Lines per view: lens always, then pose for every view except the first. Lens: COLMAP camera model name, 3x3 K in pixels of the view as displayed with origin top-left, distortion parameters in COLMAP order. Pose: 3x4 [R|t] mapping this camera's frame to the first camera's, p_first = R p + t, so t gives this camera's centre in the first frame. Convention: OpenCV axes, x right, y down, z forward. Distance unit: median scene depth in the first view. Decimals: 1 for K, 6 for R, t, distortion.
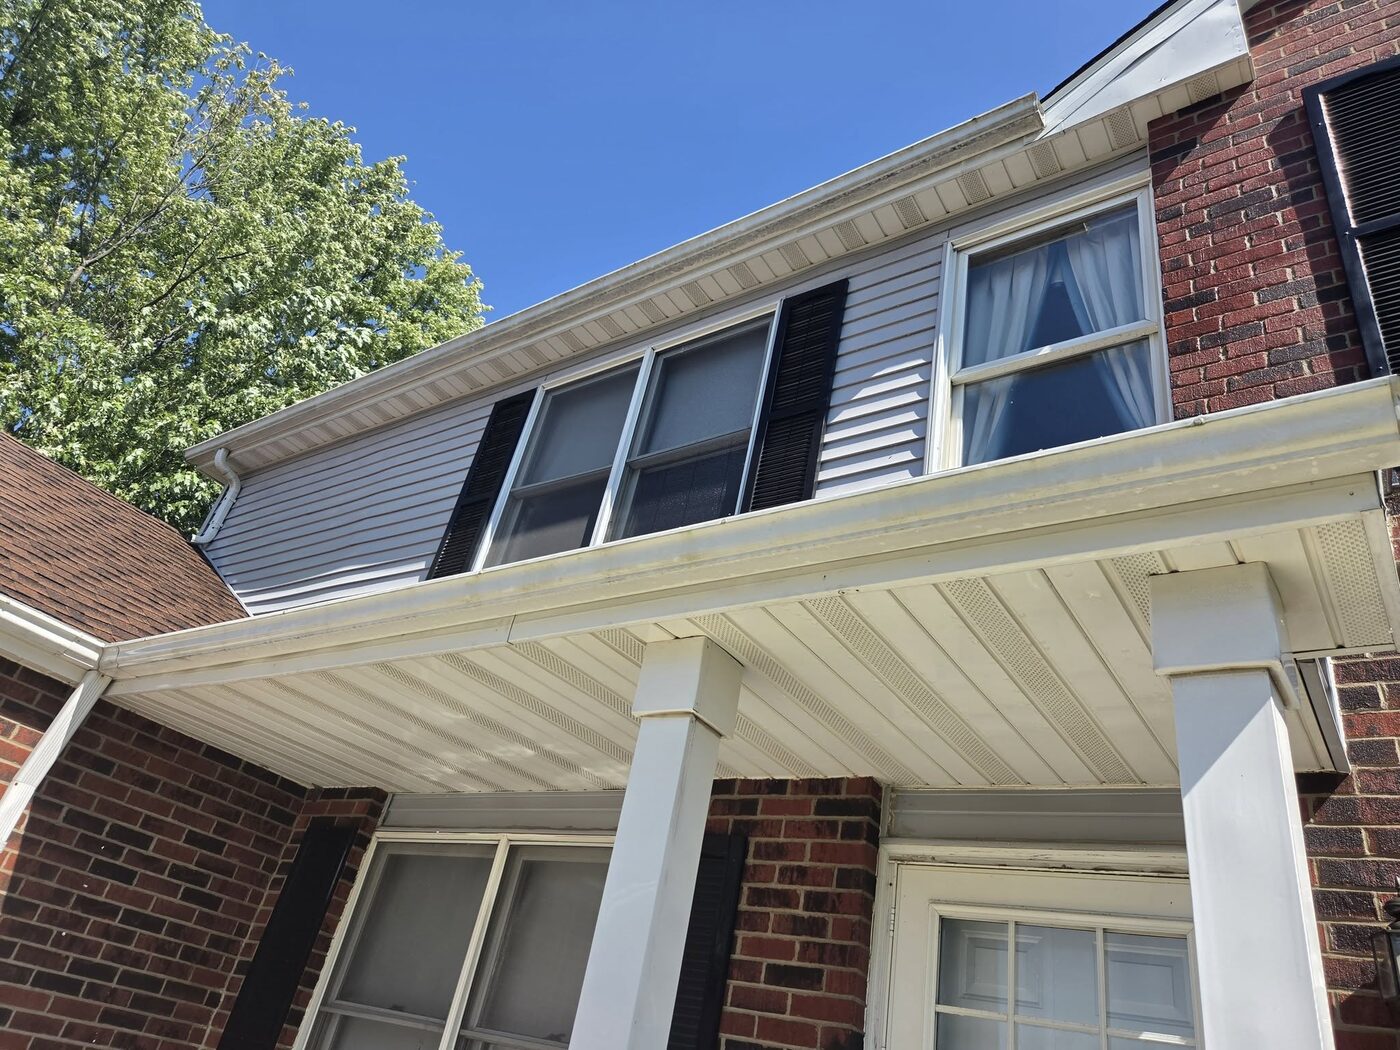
lens RADIAL K [[949.5, 0, 704.8], [0, 949.5, 513.0], [0, 0, 1]] dist [0.063560, -0.044891]
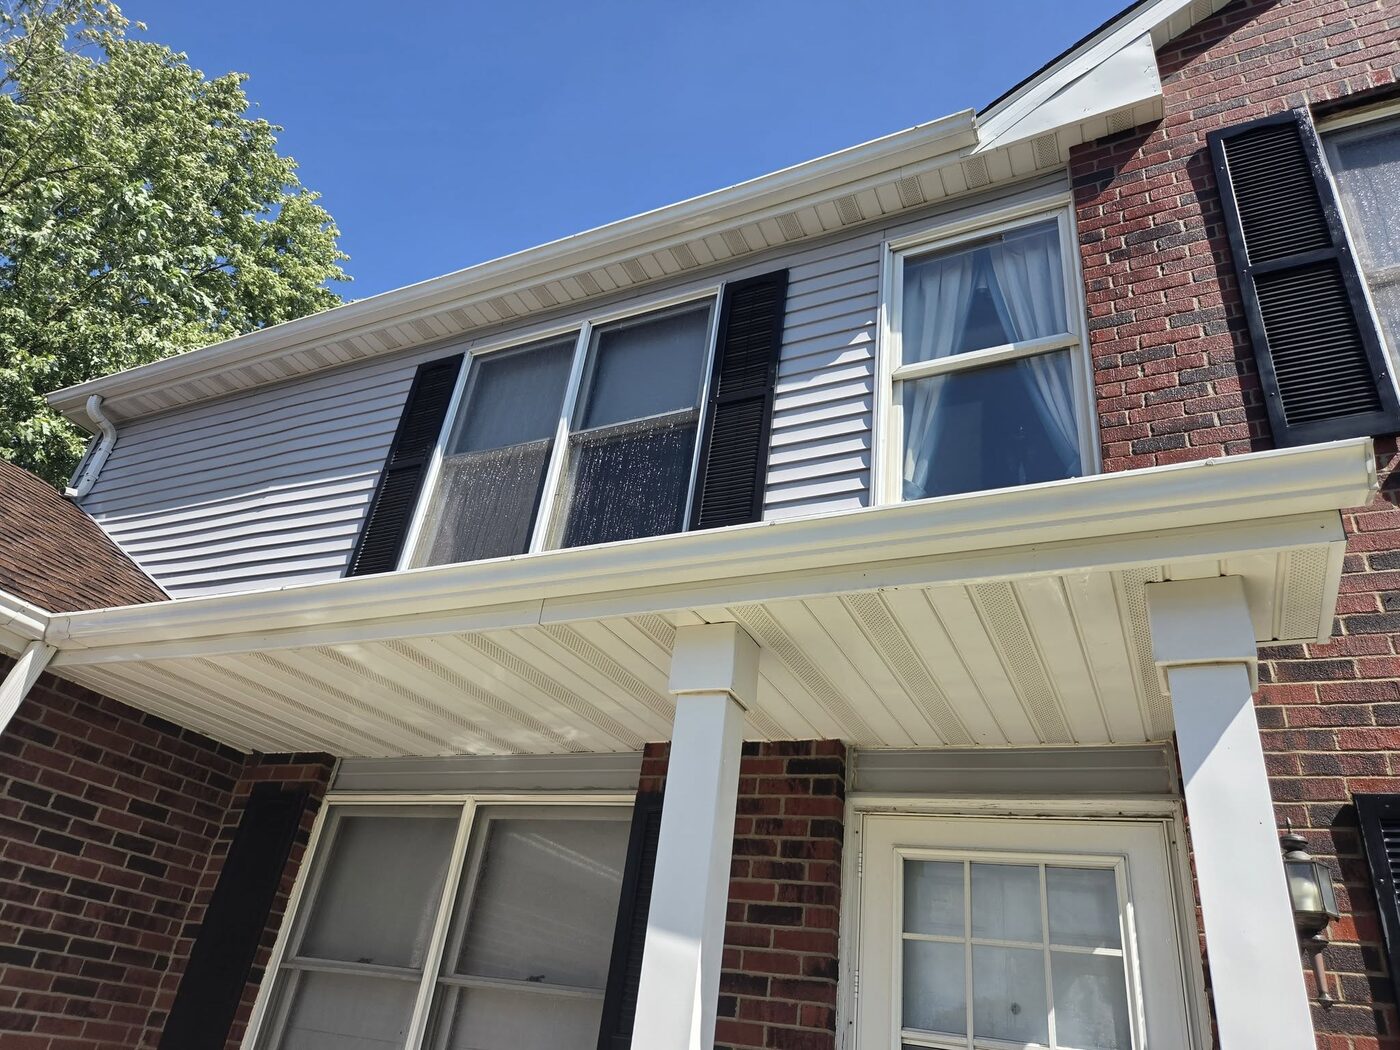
lens RADIAL K [[949.5, 0, 685.3], [0, 949.5, 527.6], [0, 0, 1]] dist [0.063560, -0.044891]
pose [[0.986420, 0.018749, 0.163168, -0.151860], [-0.030205, 0.997227, 0.068018, -0.034230], [-0.161440, -0.072023, 0.984251, -0.045476]]
